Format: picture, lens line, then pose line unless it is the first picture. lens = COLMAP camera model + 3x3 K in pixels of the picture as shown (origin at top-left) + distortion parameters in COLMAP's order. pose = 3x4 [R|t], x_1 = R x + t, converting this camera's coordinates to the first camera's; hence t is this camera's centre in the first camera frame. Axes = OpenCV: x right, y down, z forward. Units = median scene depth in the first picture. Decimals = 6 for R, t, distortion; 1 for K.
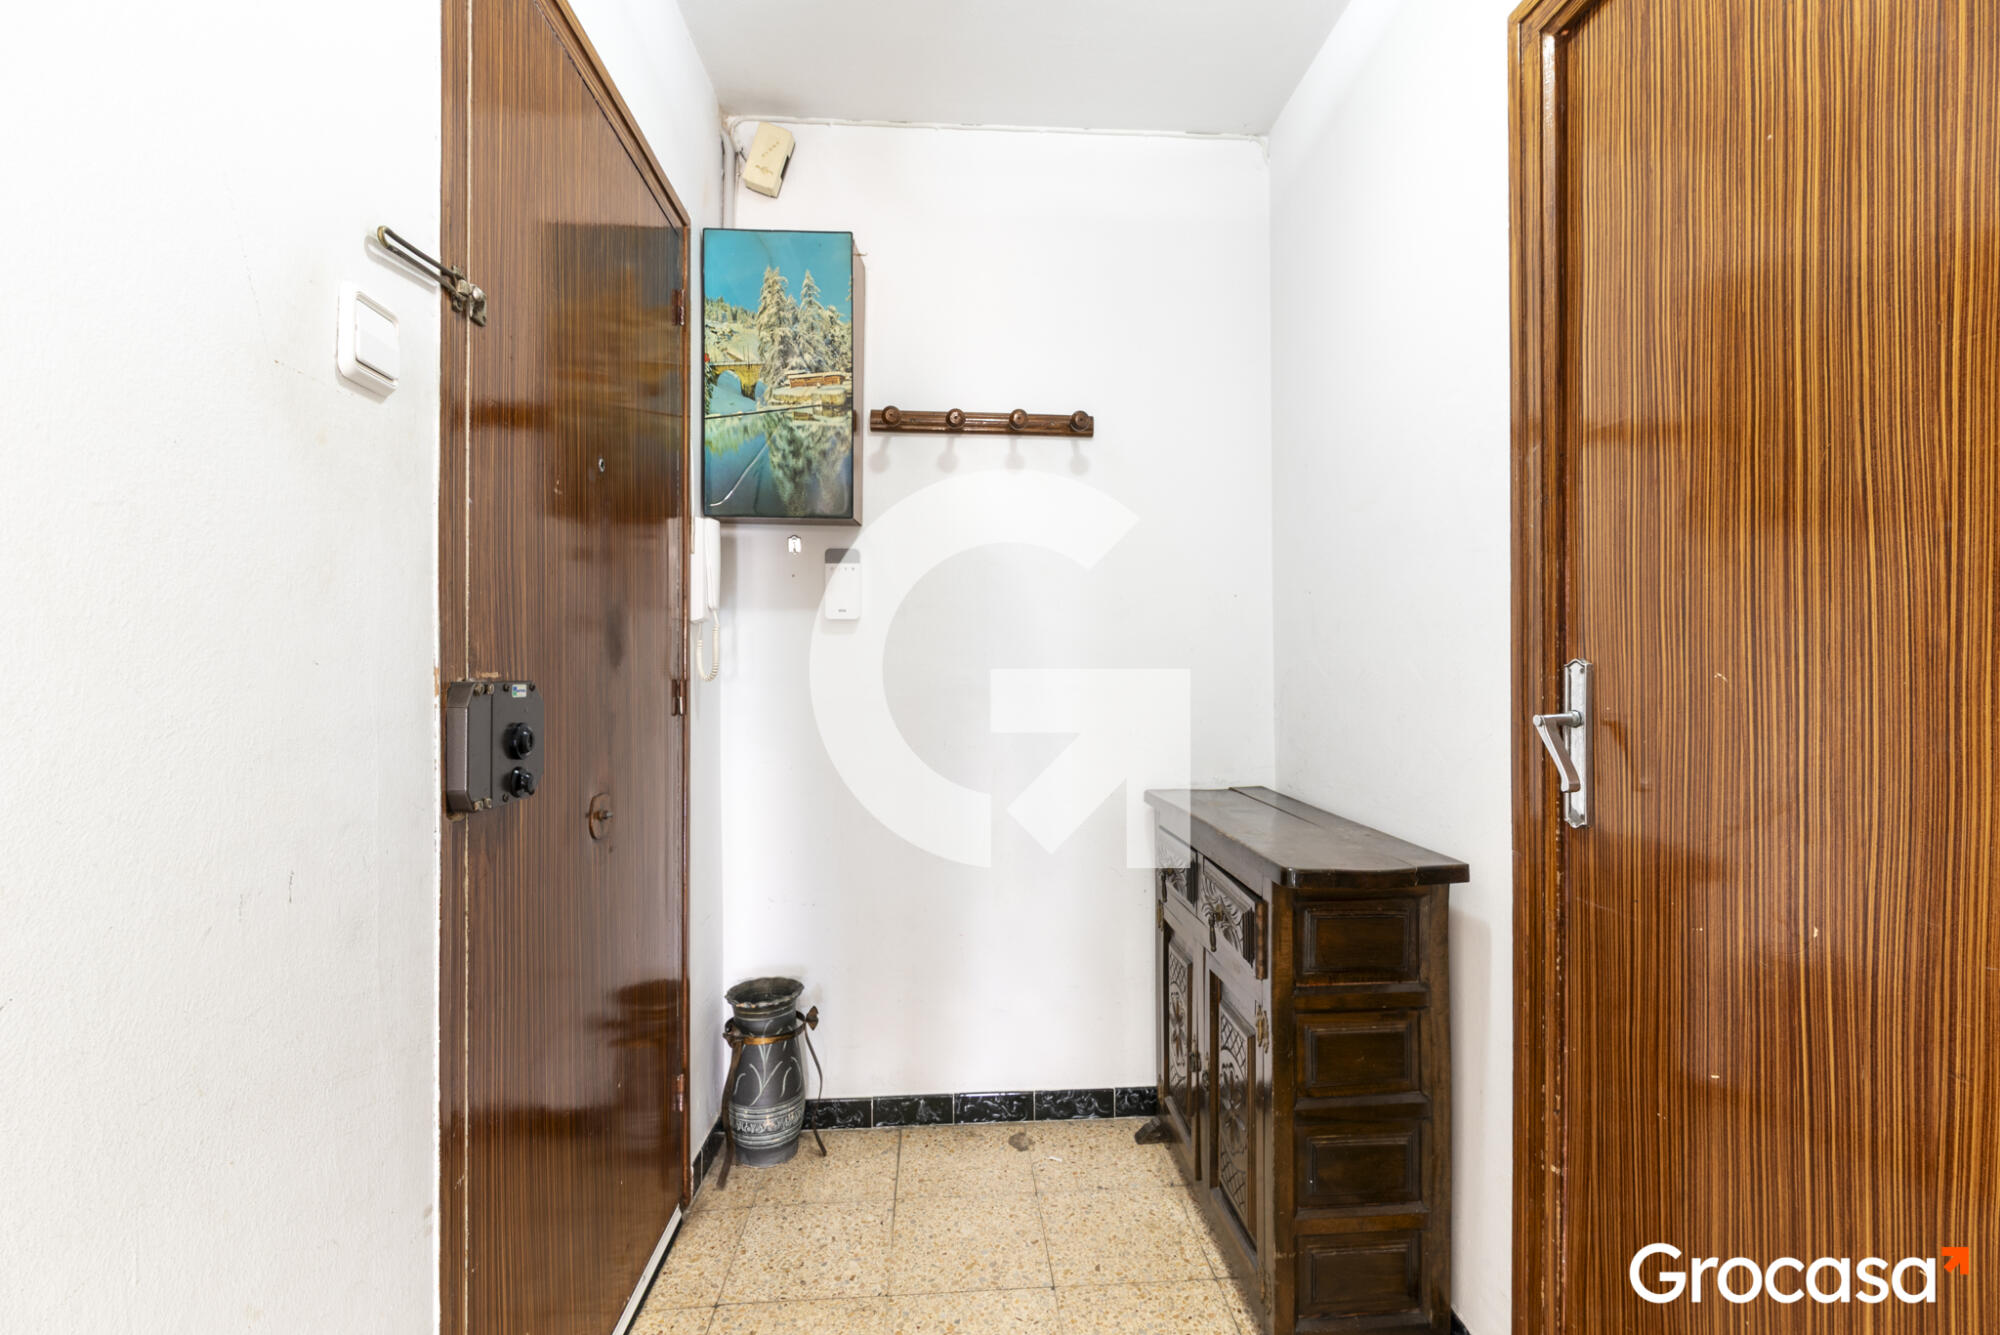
lens RADIAL K [[905.5, 0, 999.4], [0, 905.5, 668.8], [0, 0, 1]] dist [0.002478, 0.000094]
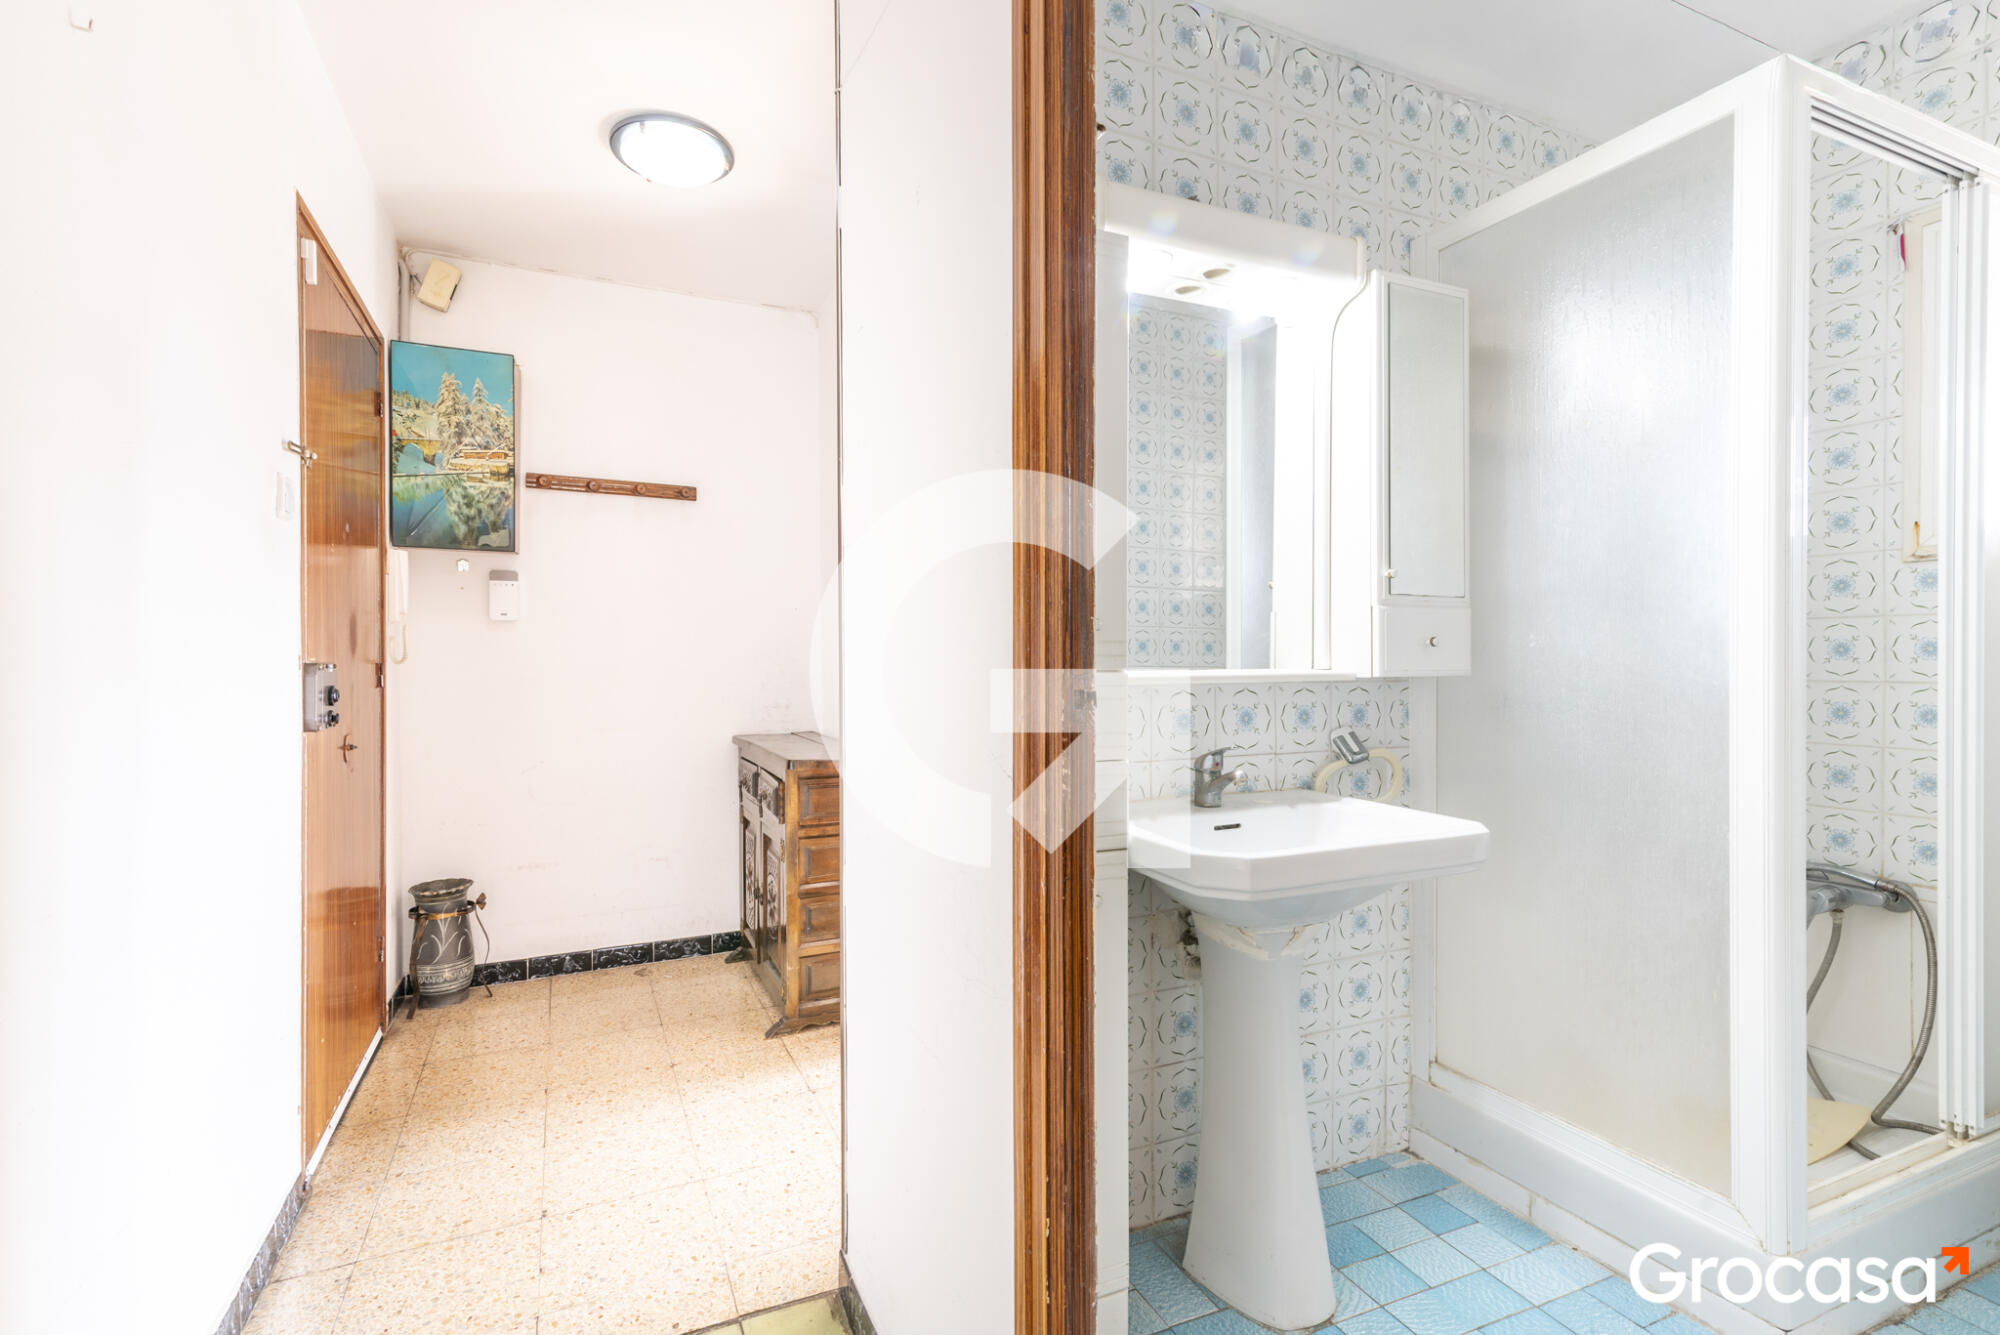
lens RADIAL K [[905.5, 0, 1051.1], [0, 905.5, 657.2], [0, 0, 1]] dist [0.002478, 0.000094]
pose [[0.909039, -0.001649, 0.416707, 0.014507], [0.000111, 0.999993, 0.003716, -0.002381], [-0.416710, -0.003332, 0.909033, -0.684983]]
